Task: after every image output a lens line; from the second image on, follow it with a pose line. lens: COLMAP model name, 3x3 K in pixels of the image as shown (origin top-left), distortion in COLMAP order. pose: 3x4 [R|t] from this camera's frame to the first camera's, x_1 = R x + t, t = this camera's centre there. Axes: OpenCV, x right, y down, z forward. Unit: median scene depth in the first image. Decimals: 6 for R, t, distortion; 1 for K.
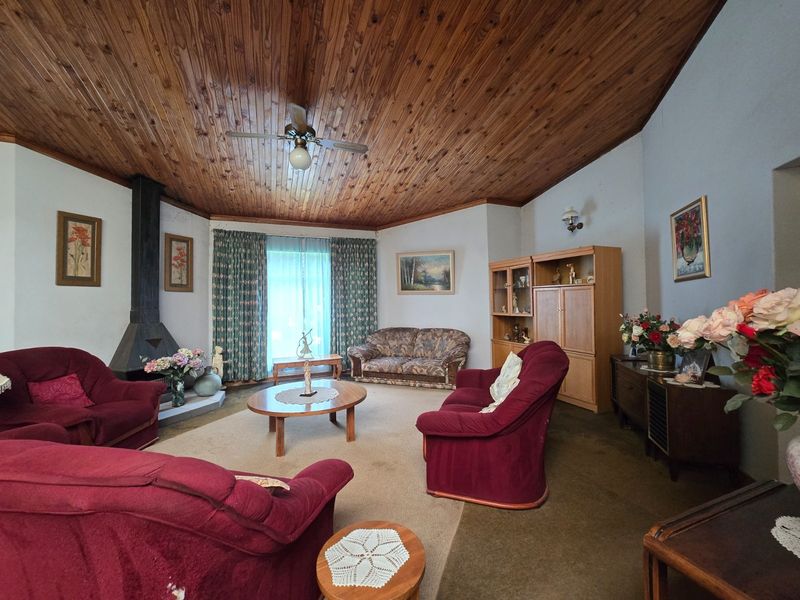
lens RADIAL K [[329.0, 0, 404.7], [0, 329.0, 298.6], [0, 0, 1]] dist [0.000157, -0.000307]
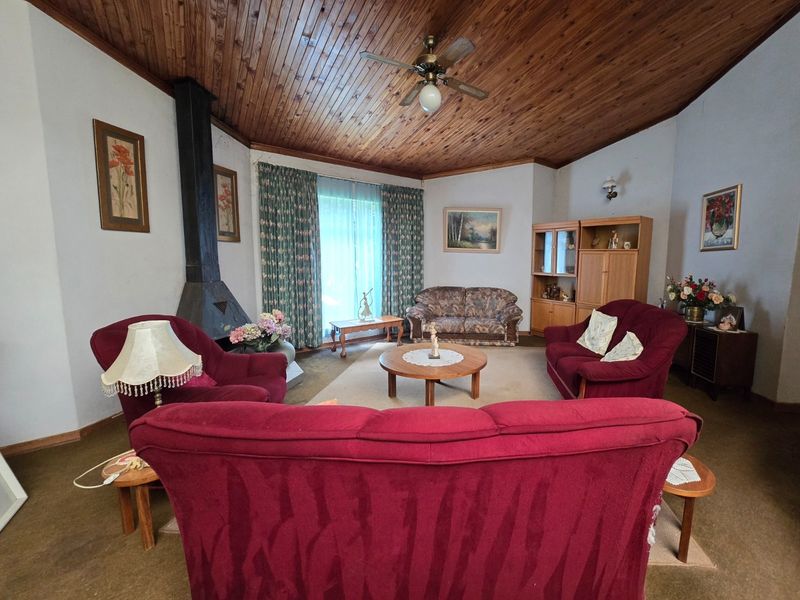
lens RADIAL K [[358.0, 0, 459.3], [0, 358.0, 299.0], [0, 0, 1]] dist [0.000091, 0.000066]
pose [[0.945922, -0.009664, 0.324250, -0.397049], [-0.032179, 0.991831, 0.123437, -0.007852], [-0.322794, -0.127196, 0.937884, 0.003738]]
